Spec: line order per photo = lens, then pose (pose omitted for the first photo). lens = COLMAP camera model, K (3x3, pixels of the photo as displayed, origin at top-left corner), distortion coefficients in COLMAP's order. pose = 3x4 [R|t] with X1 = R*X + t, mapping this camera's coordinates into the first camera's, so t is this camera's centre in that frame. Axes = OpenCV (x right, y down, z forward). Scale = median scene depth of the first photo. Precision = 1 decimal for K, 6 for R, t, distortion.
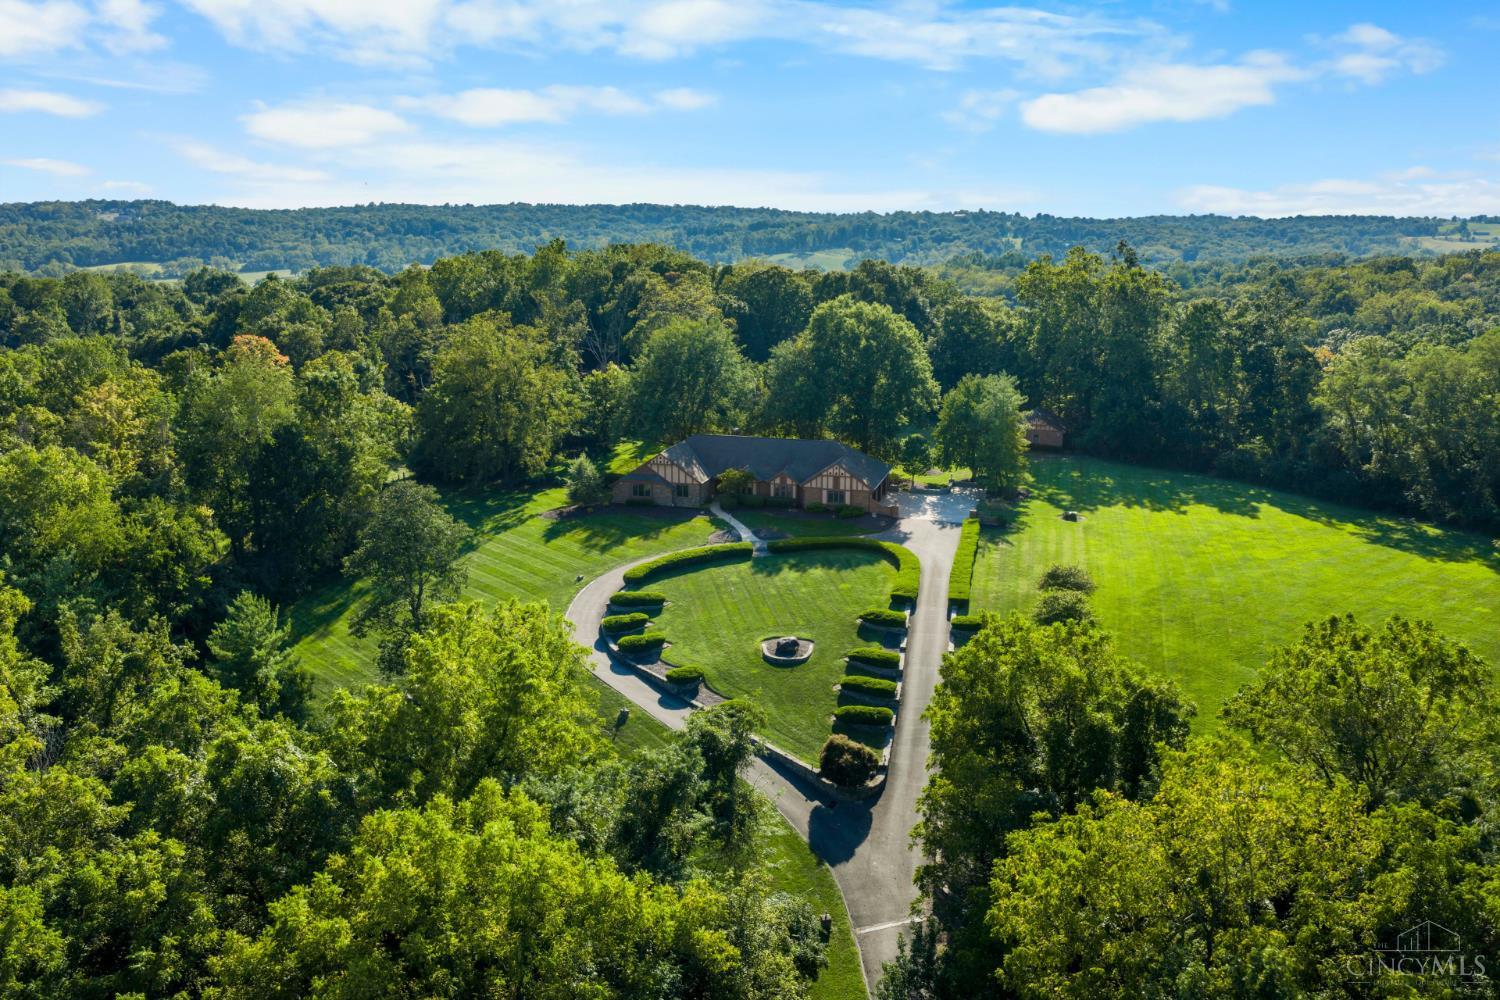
lens RADIAL K [[1230.0, 0, 743.8], [0, 1230.0, 502.3], [0, 0, 1]] dist [0.017774, -0.044585]
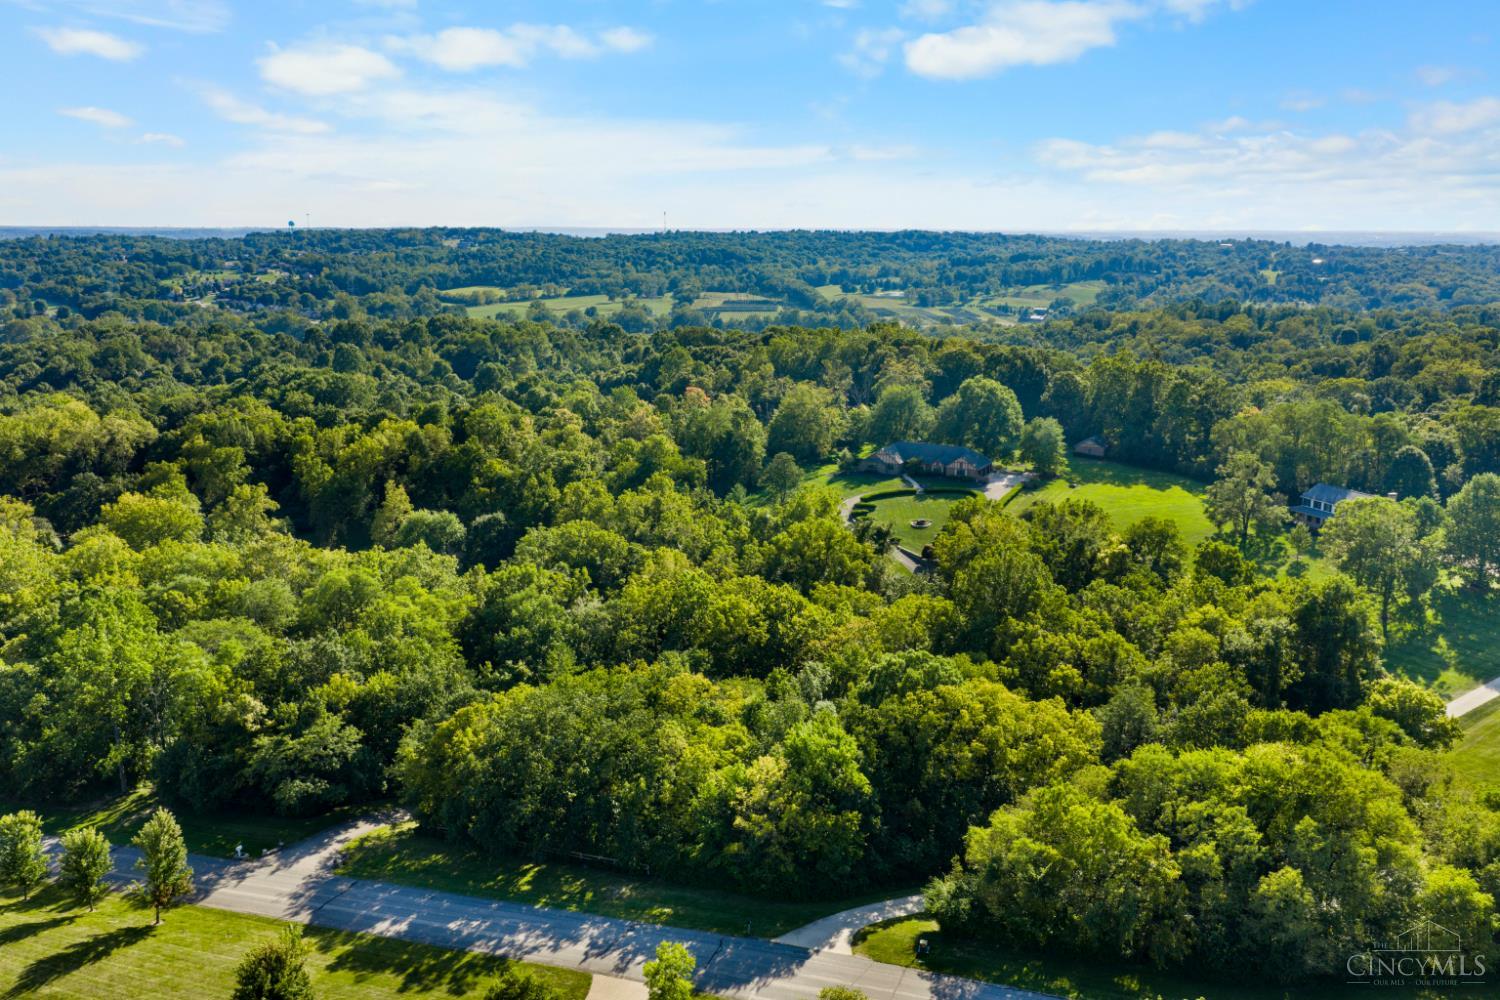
lens RADIAL K [[1230.0, 0, 751.2], [0, 1230.0, 497.1], [0, 0, 1]] dist [0.017774, -0.044585]
pose [[0.977878, 0.047810, -0.203640, 0.154615], [-0.050842, 0.998660, -0.009680, 0.078008], [0.202905, 0.019819, 0.978998, -1.181863]]
